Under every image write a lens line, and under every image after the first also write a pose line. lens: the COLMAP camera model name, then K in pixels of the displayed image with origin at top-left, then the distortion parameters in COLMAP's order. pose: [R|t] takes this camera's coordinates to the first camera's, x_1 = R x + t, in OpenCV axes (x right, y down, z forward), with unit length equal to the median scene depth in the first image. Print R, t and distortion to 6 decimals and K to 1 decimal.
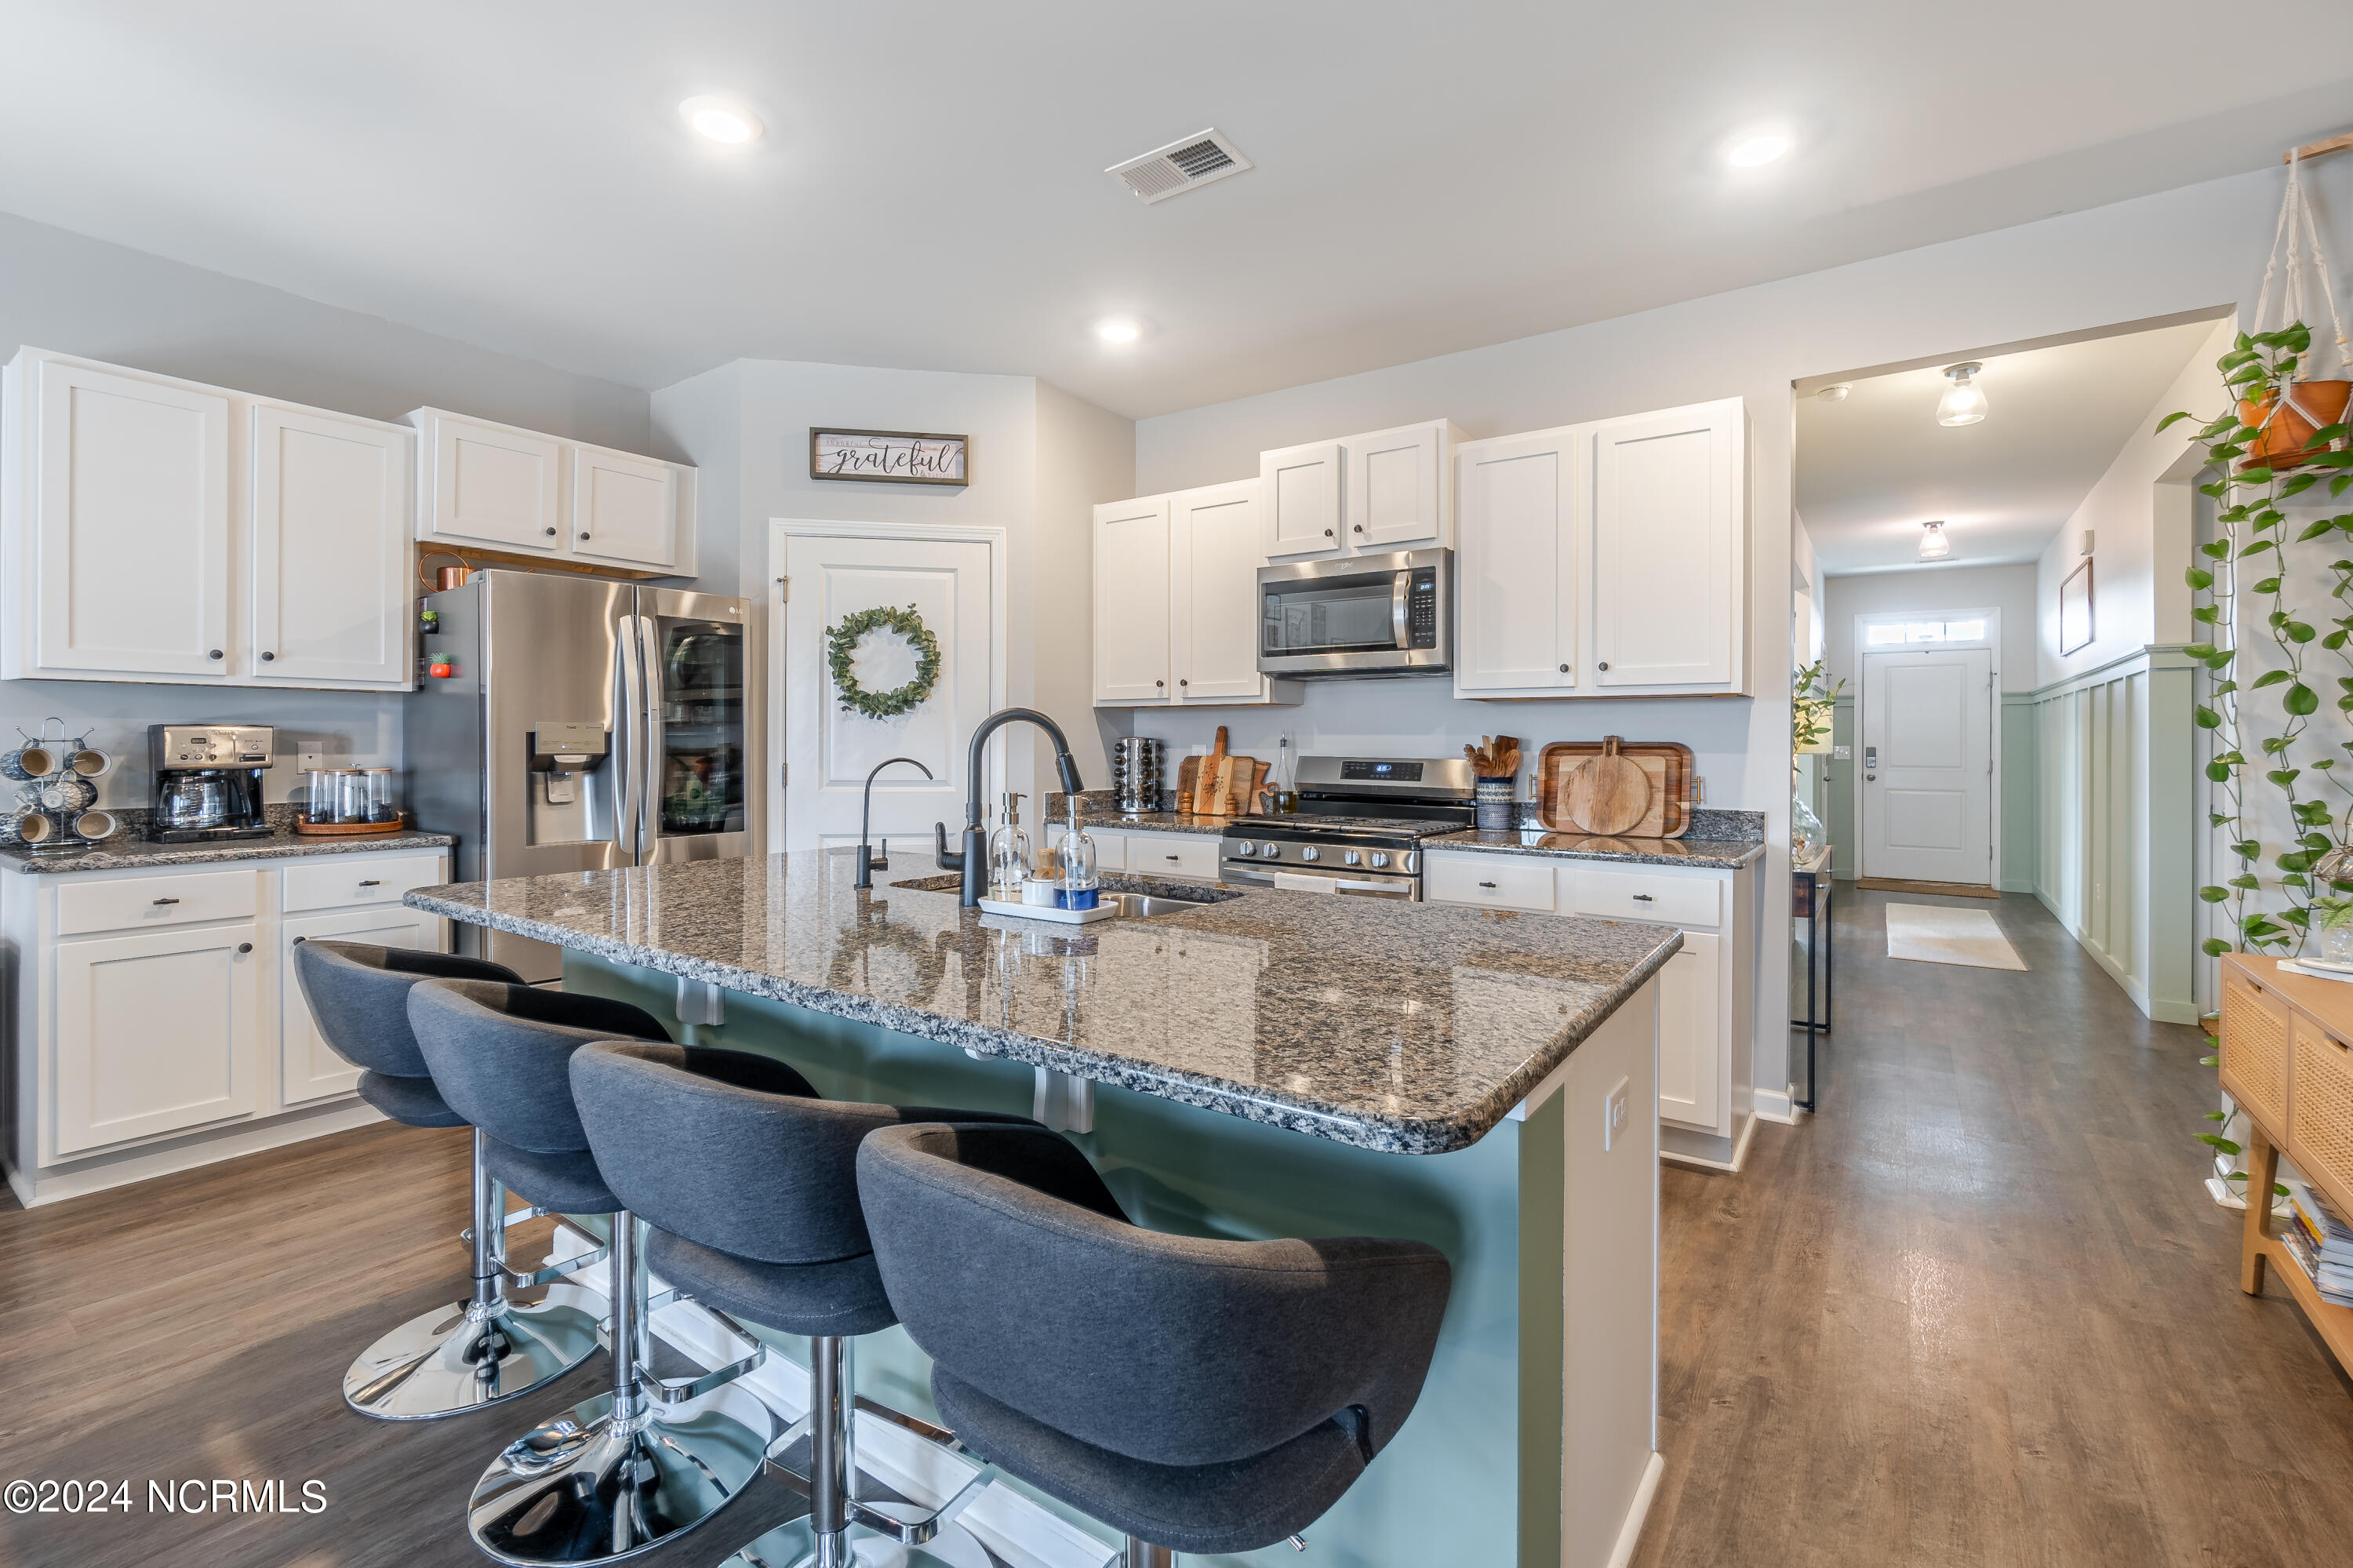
lens RADIAL K [[1025.4, 0, 1174.2], [0, 1025.4, 744.1], [0, 0, 1]] dist [-0.003441, 0.000462]
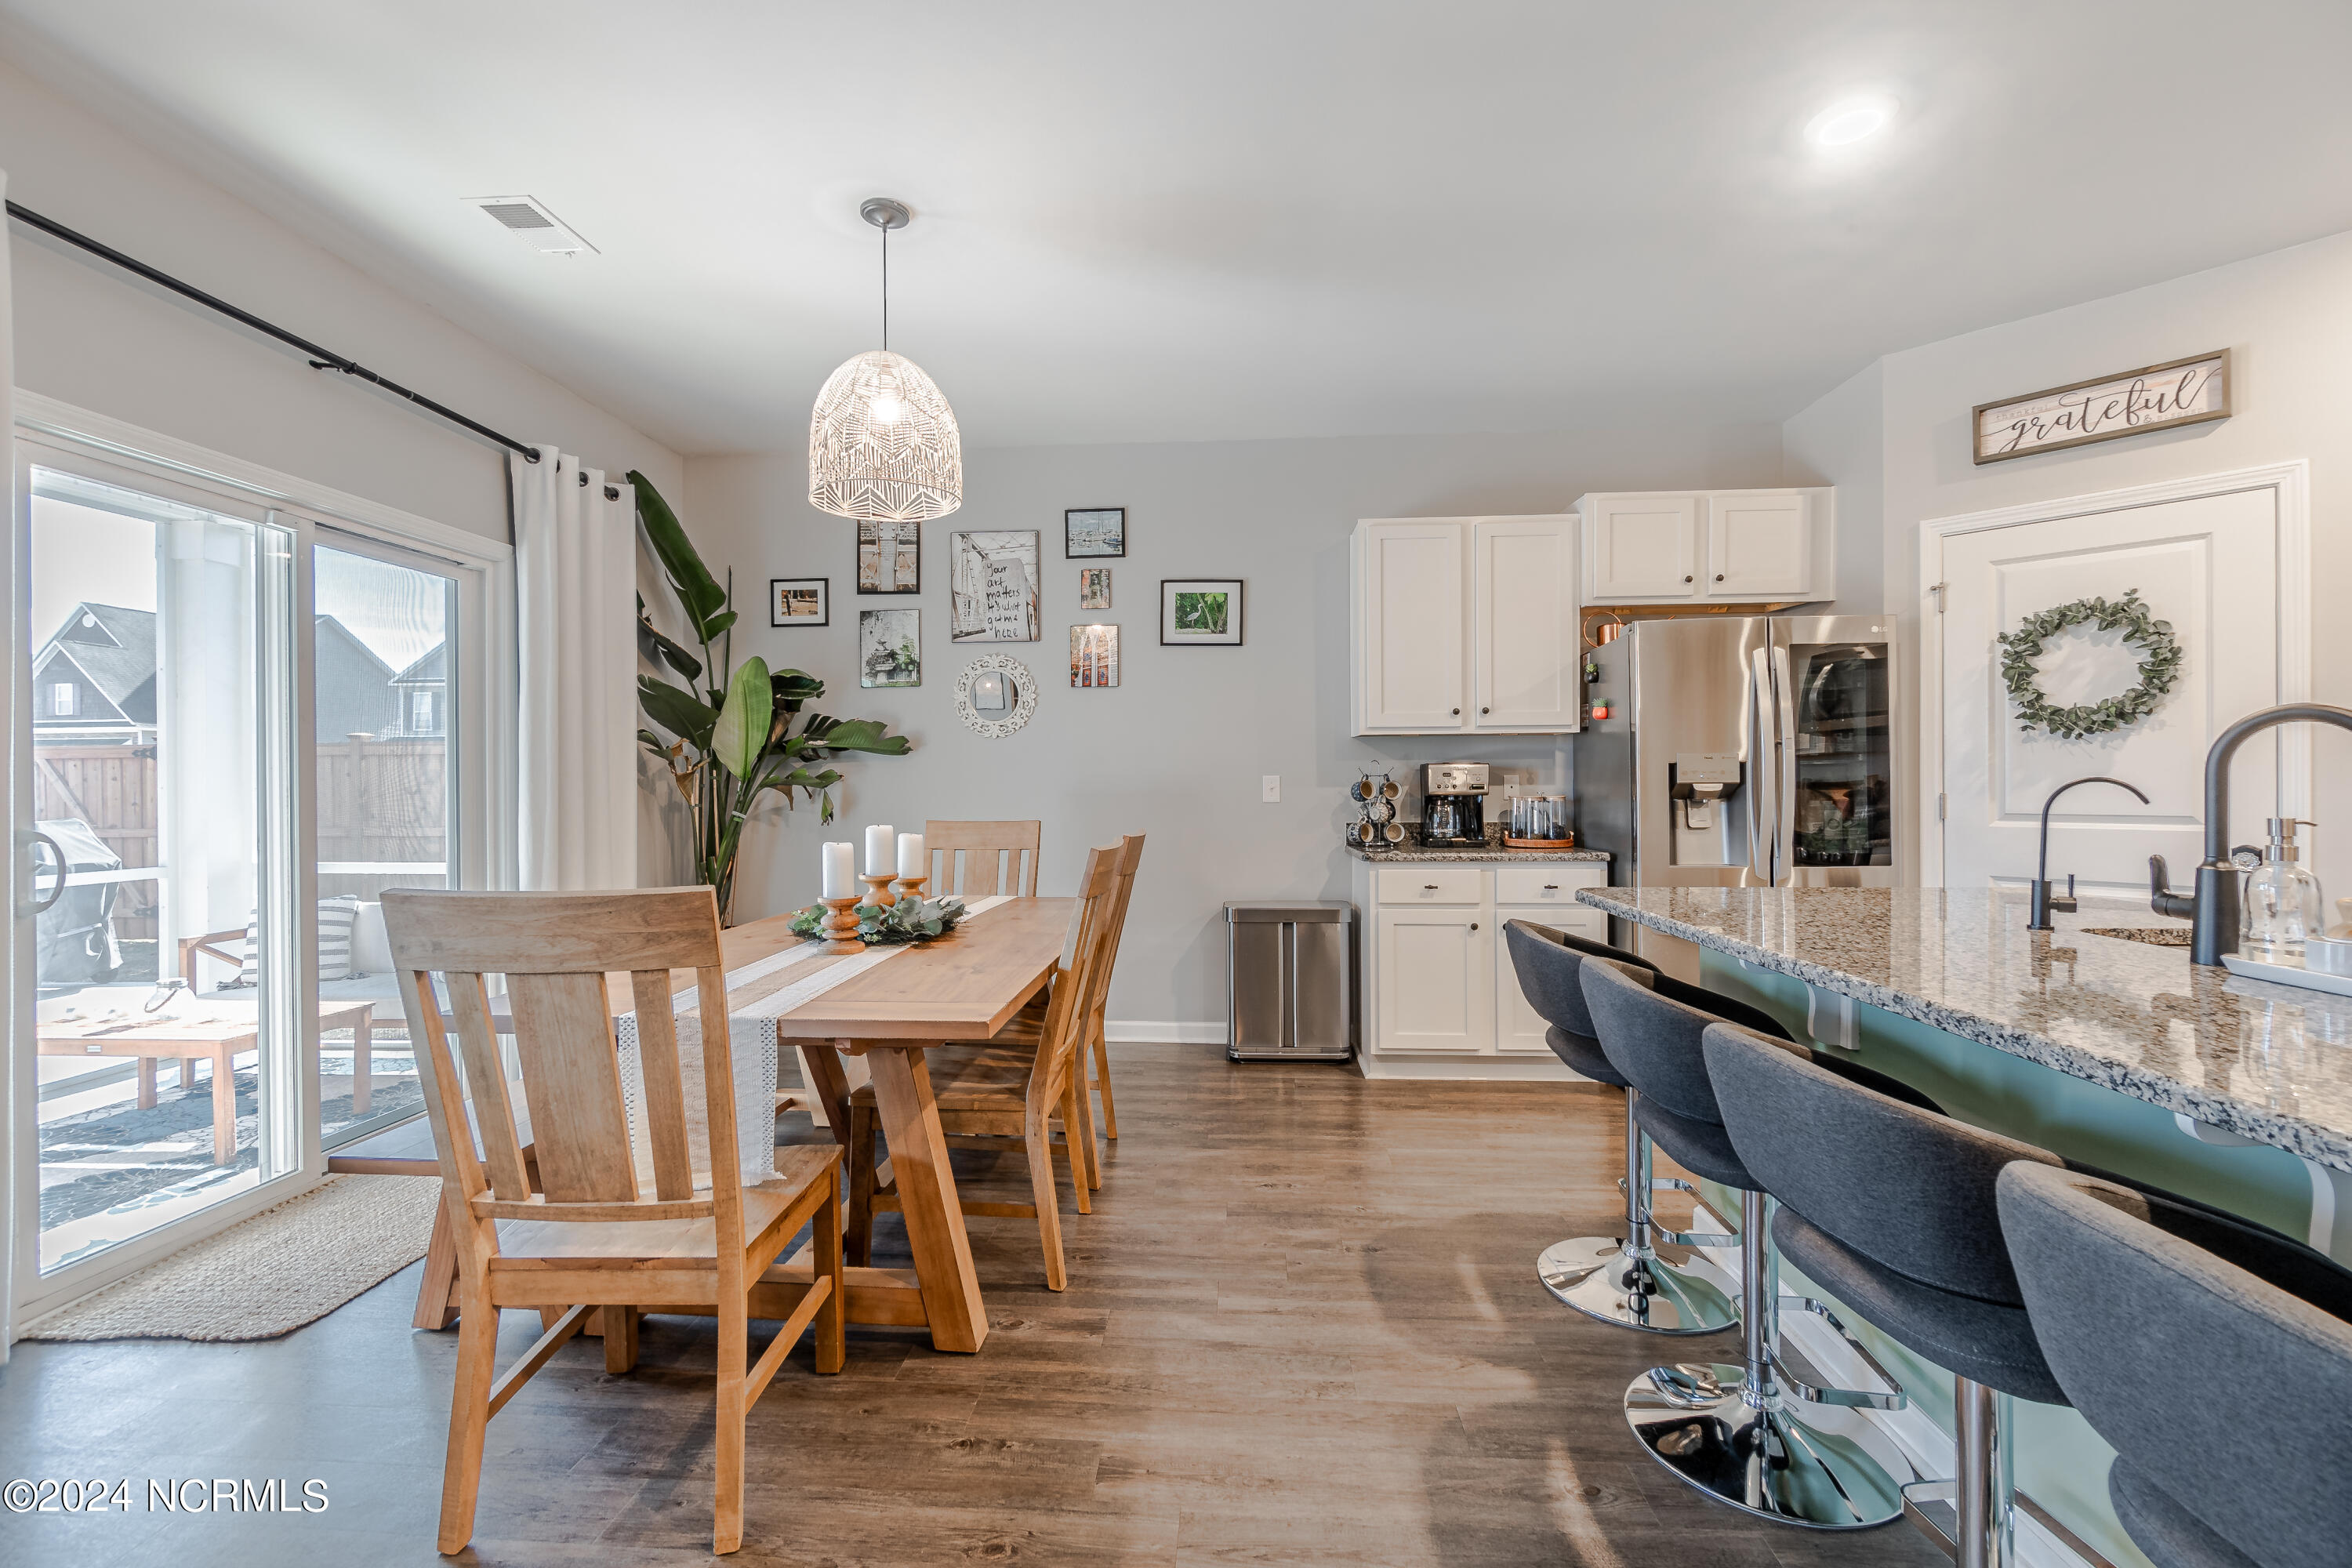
lens RADIAL K [[1014.0, 0, 1173.6], [0, 1014.0, 788.3], [0, 0, 1]] dist [-0.003710, 0.001006]
pose [[0.523282, -0.003198, -0.852153, 0.022699], [0.007468, 0.999972, 0.000833, 0.010025], [0.852127, -0.006800, 0.523291, -0.032536]]
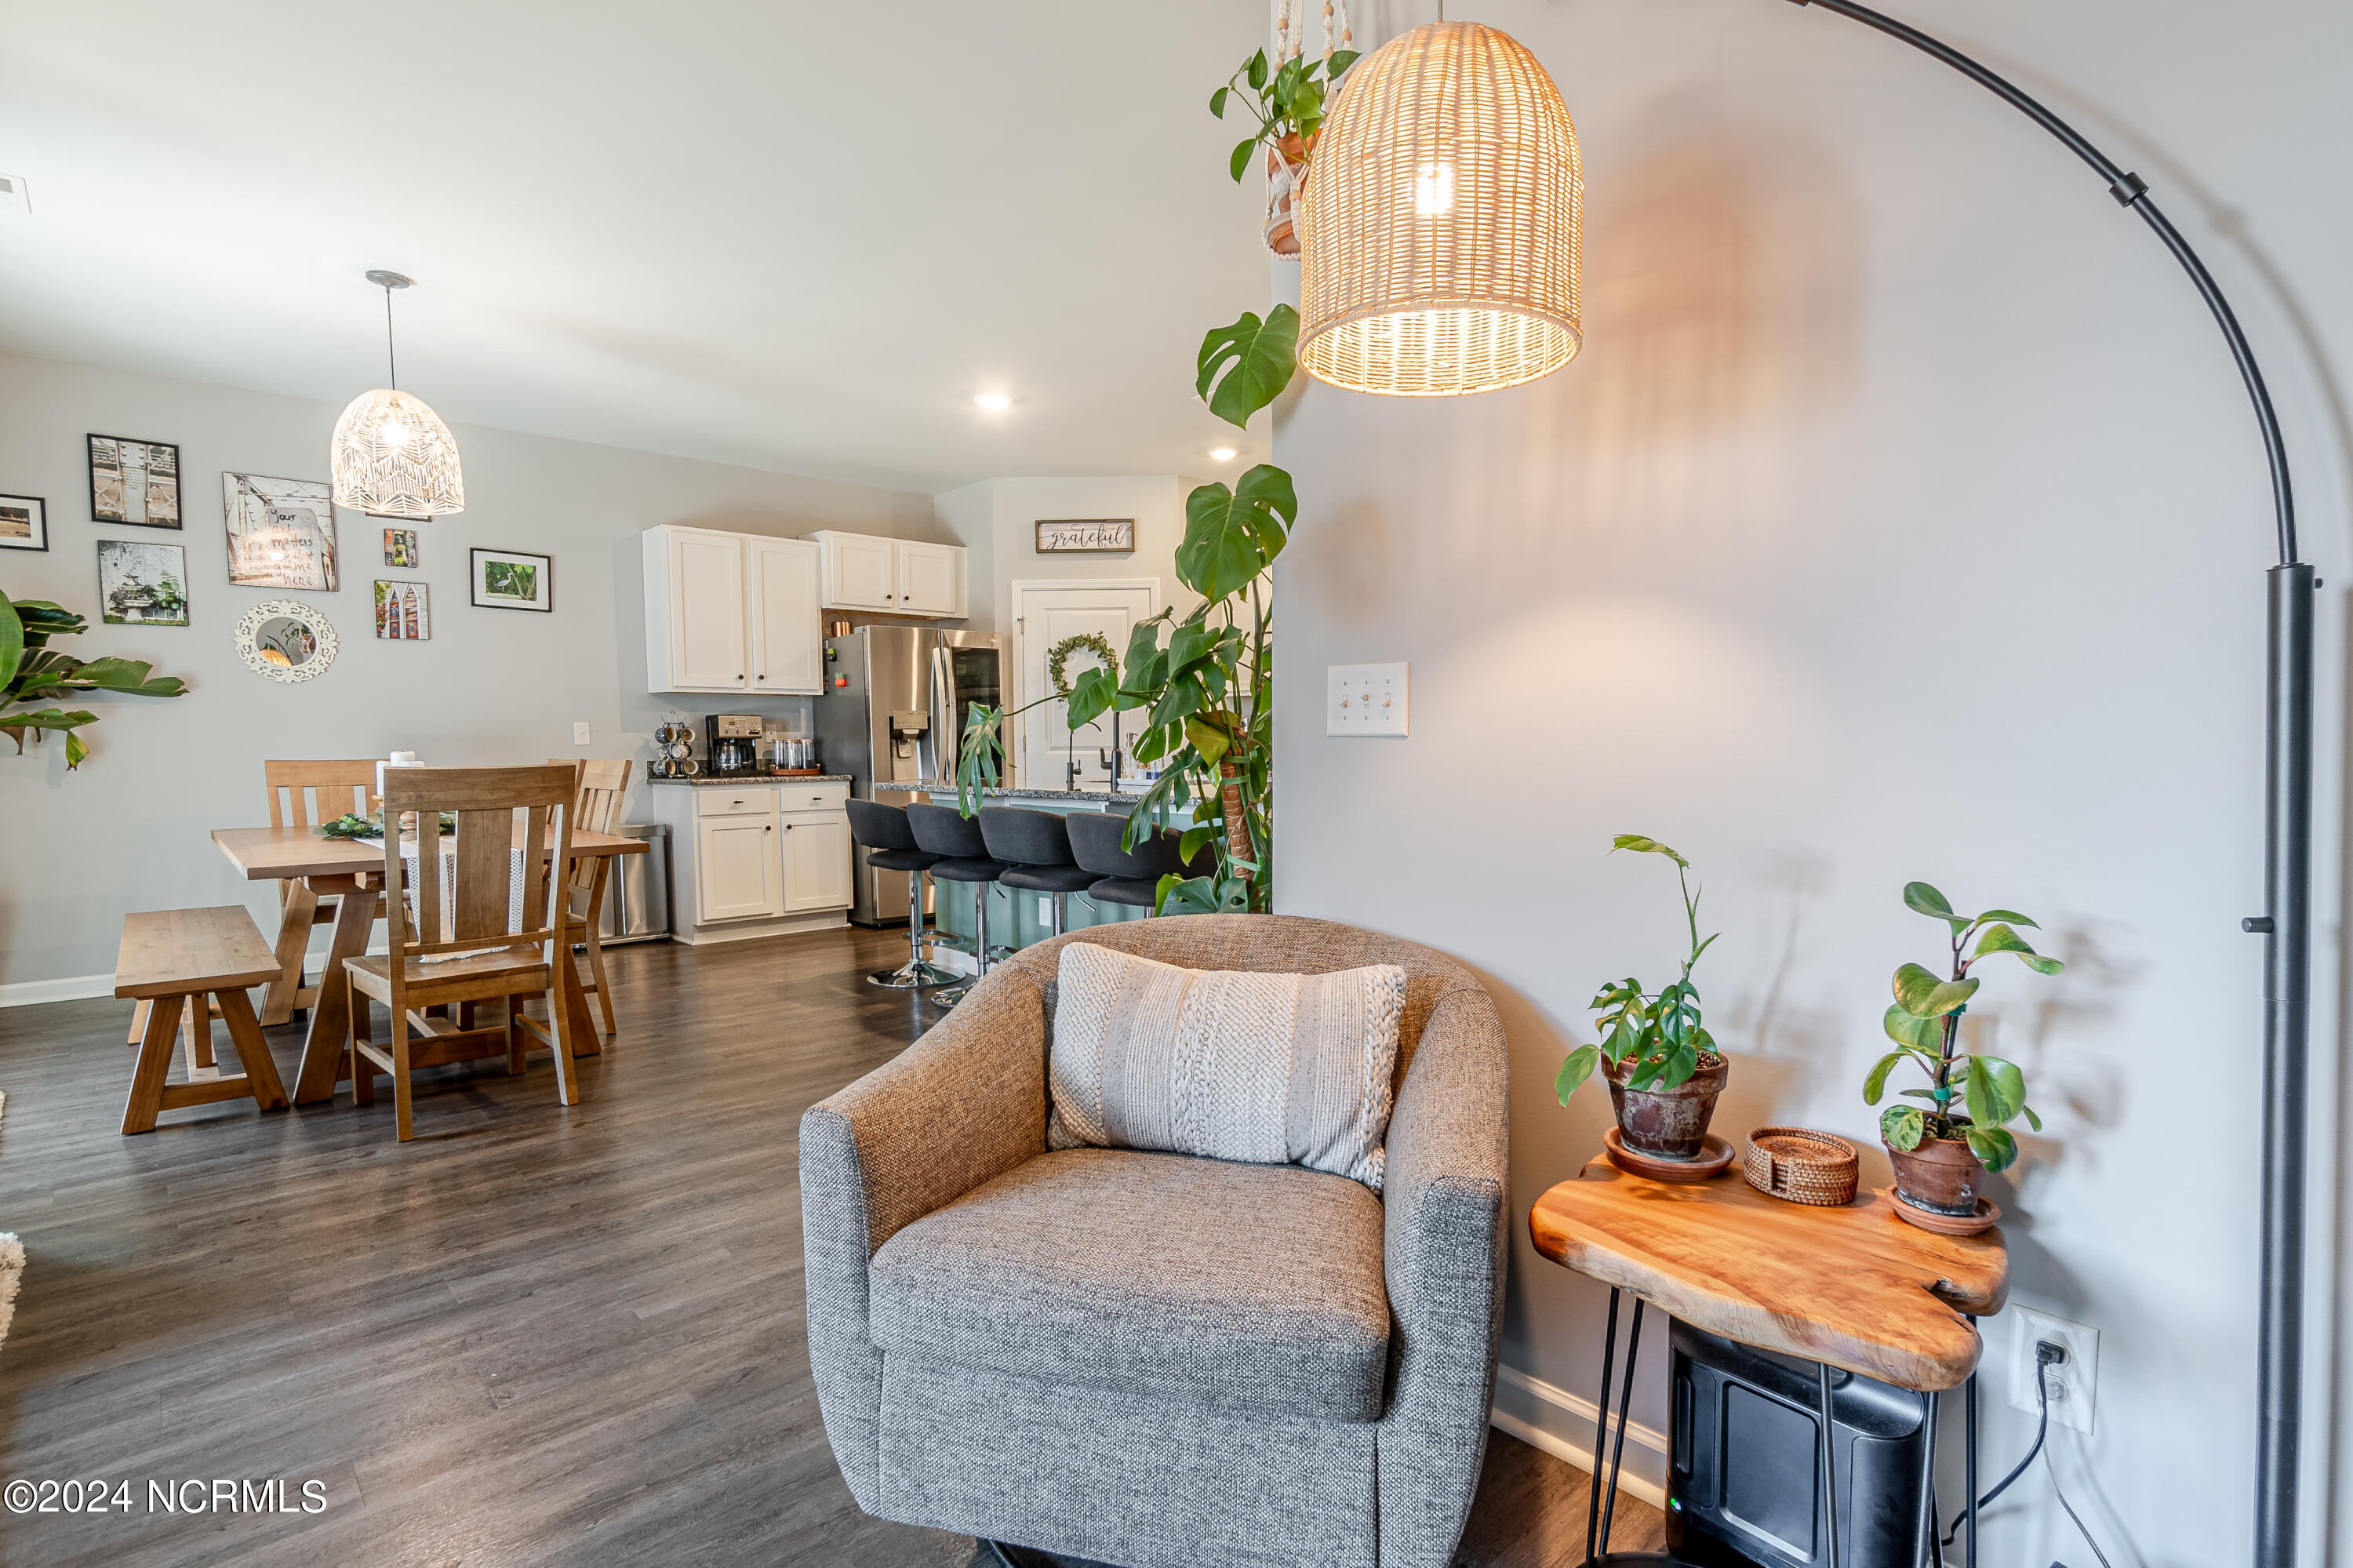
lens RADIAL K [[1120.1, 0, 1180.8], [0, 1120.1, 816.5], [0, 0, 1]] dist [-0.001925, -0.000431]
pose [[0.979338, 0.002313, -0.202219, 0.240131], [0.011255, 0.997761, 0.065919, 0.036530], [0.201919, -0.066833, 0.977119, -0.753140]]
